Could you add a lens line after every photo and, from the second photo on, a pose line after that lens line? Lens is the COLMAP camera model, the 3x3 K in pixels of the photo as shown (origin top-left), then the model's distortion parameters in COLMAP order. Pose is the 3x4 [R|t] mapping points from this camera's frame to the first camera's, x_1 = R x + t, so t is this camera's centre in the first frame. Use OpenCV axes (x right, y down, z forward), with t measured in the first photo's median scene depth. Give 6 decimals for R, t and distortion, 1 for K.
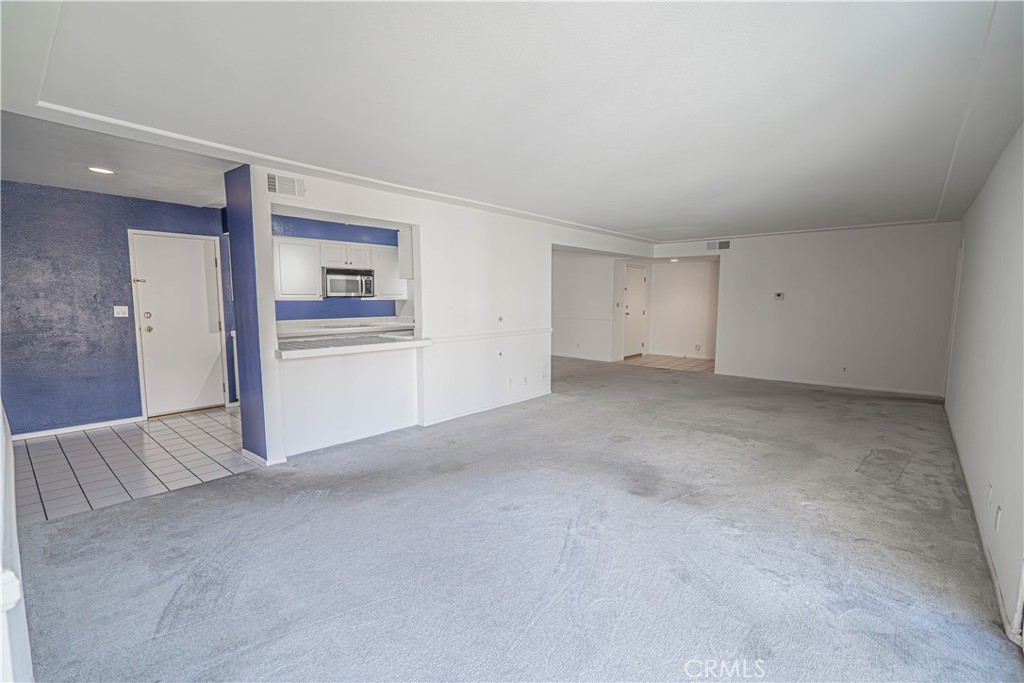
lens RADIAL K [[463.8, 0, 516.1], [0, 463.8, 345.6], [0, 0, 1]] dist [-0.005727, 0.001290]
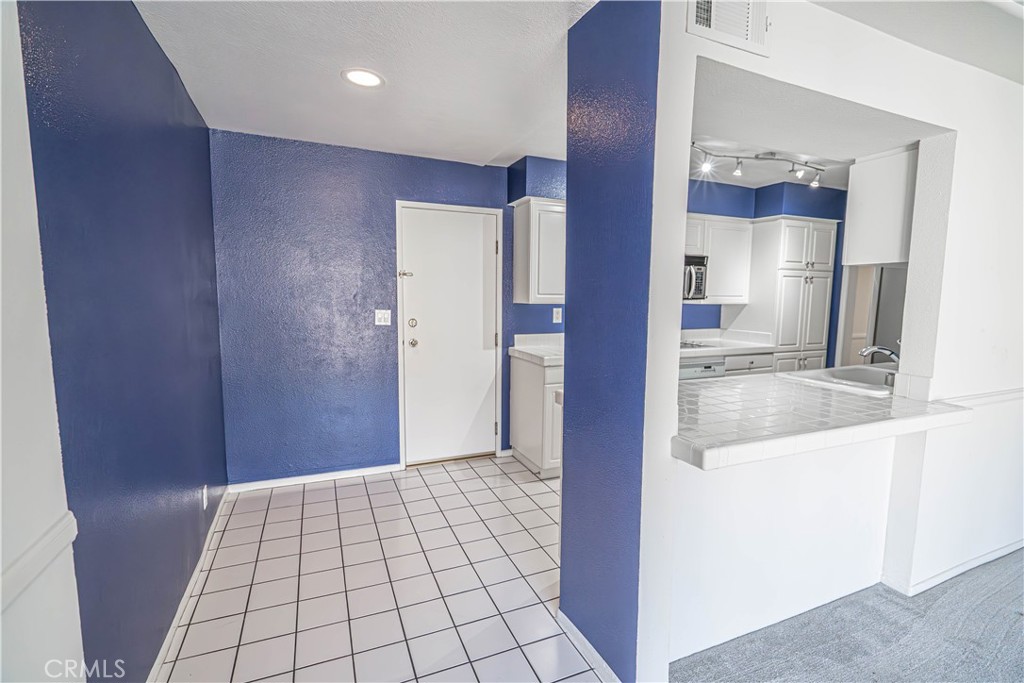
lens RADIAL K [[463.8, 0, 513.5], [0, 463.8, 345.3], [0, 0, 1]] dist [-0.005727, 0.001290]
pose [[0.901782, 0.053154, -0.428909, -0.362250], [-0.052557, 0.998530, 0.013245, -0.050635], [0.428983, 0.010598, 0.903250, 0.438190]]
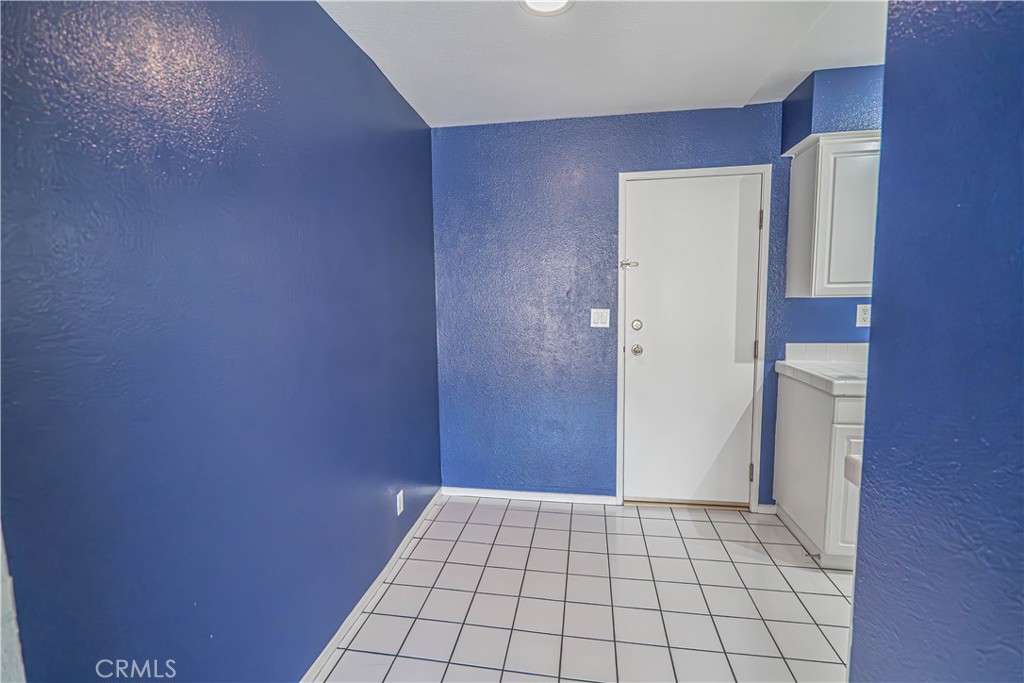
lens RADIAL K [[463.8, 0, 510.1], [0, 463.8, 345.3], [0, 0, 1]] dist [-0.005727, 0.001290]
pose [[0.526360, 0.079521, -0.846535, -0.408204], [-0.070287, 0.996279, 0.049885, -0.060164], [0.847352, 0.033243, 0.529990, 0.585119]]
